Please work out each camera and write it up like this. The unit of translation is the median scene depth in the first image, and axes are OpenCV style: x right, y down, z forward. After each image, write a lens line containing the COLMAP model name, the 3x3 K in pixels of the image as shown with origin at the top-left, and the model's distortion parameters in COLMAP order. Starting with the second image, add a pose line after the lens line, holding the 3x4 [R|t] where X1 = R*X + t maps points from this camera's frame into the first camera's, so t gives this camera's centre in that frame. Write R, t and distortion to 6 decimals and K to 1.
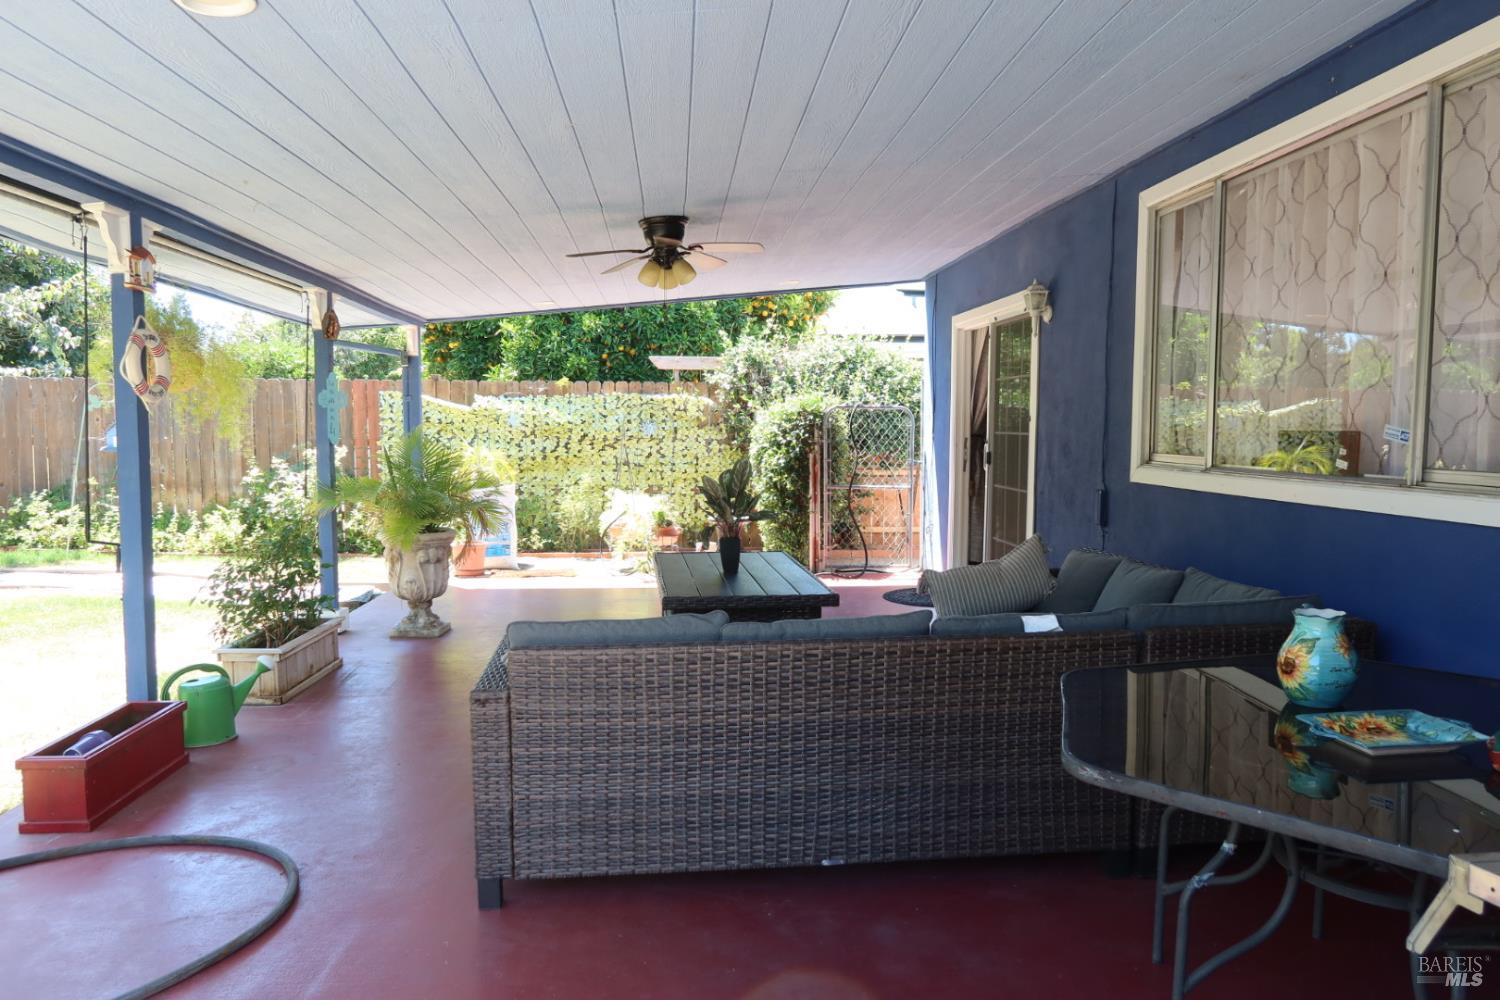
lens RADIAL K [[1039.9, 0, 742.1], [0, 1039.9, 505.7], [0, 0, 1]] dist [-0.022792, 0.015704]
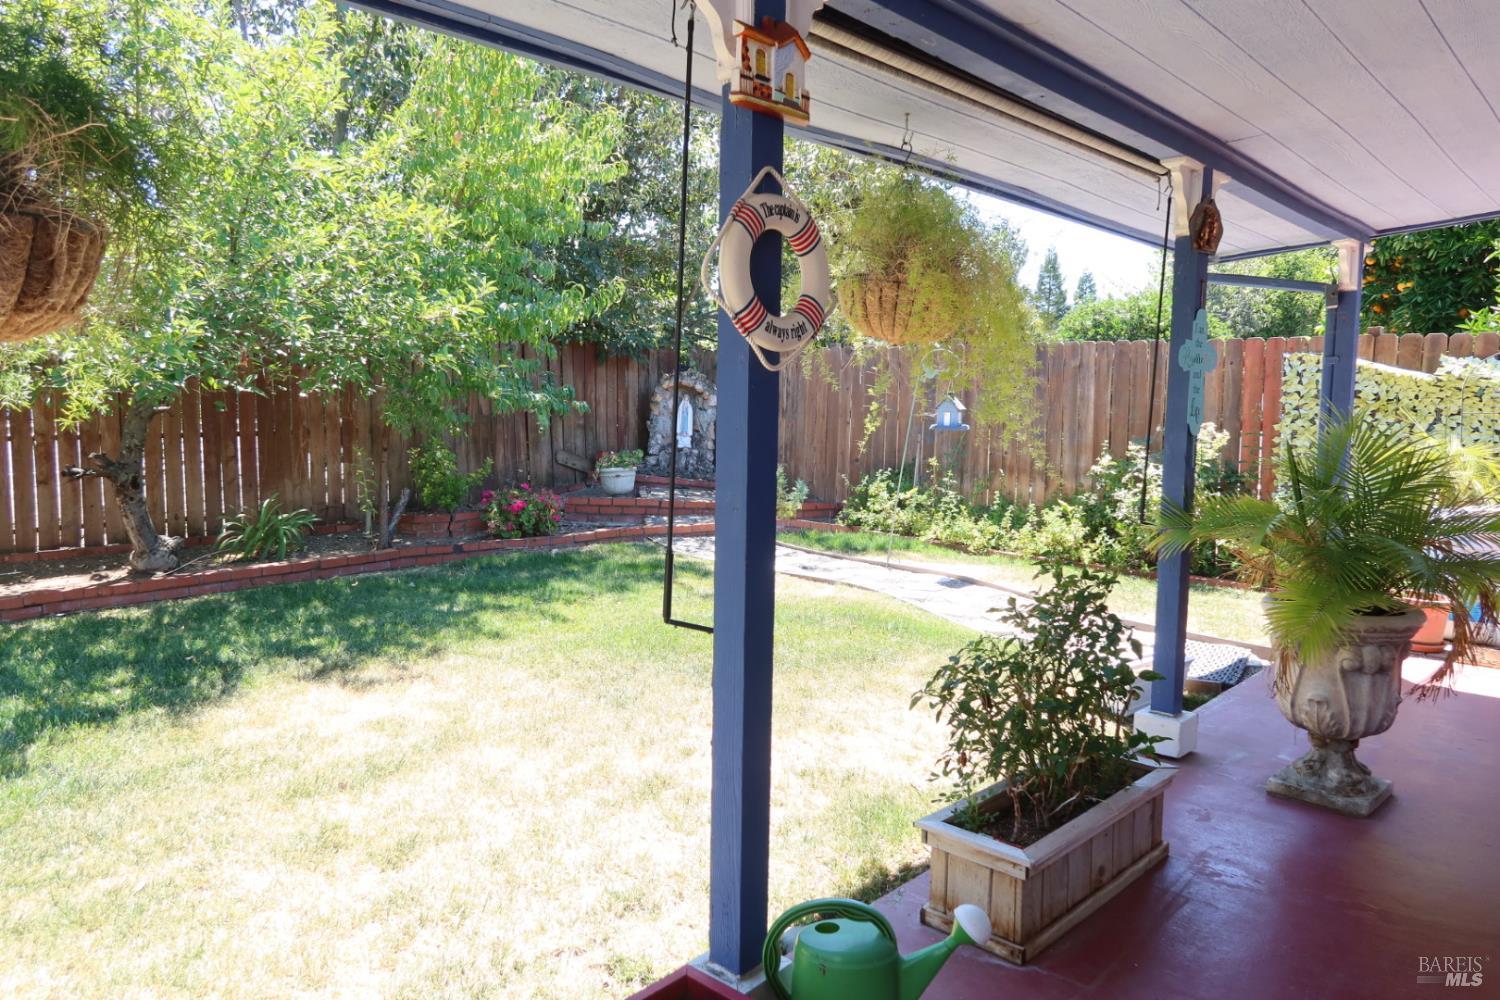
lens RADIAL K [[1039.9, 0, 745.4], [0, 1039.9, 502.6], [0, 0, 1]] dist [-0.022792, 0.015704]
pose [[0.690121, 0.077947, -0.719484, -0.111673], [-0.063095, 0.996877, 0.047479, -0.024911], [0.720938, 0.012630, 0.692884, 0.315334]]
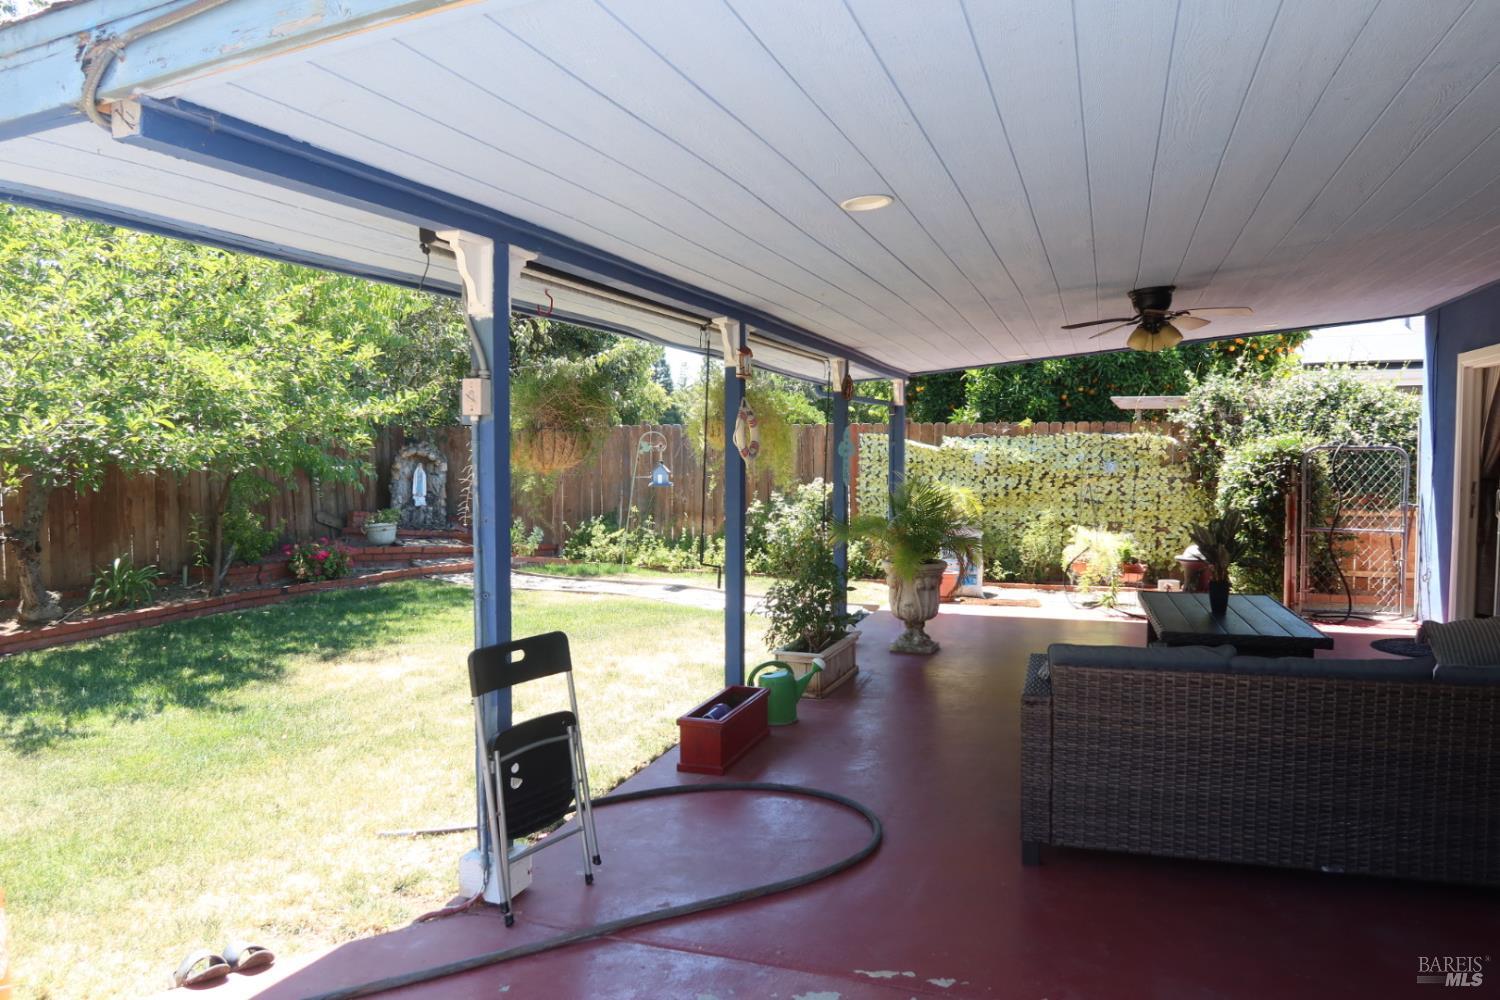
lens RADIAL K [[1039.9, 0, 744.8], [0, 1039.9, 504.6], [0, 0, 1]] dist [-0.022792, 0.015704]
pose [[0.919856, 0.015098, -0.391966, -0.023966], [-0.025364, 0.999457, -0.021028, -0.007724], [0.391436, 0.029284, 0.919739, -0.111855]]
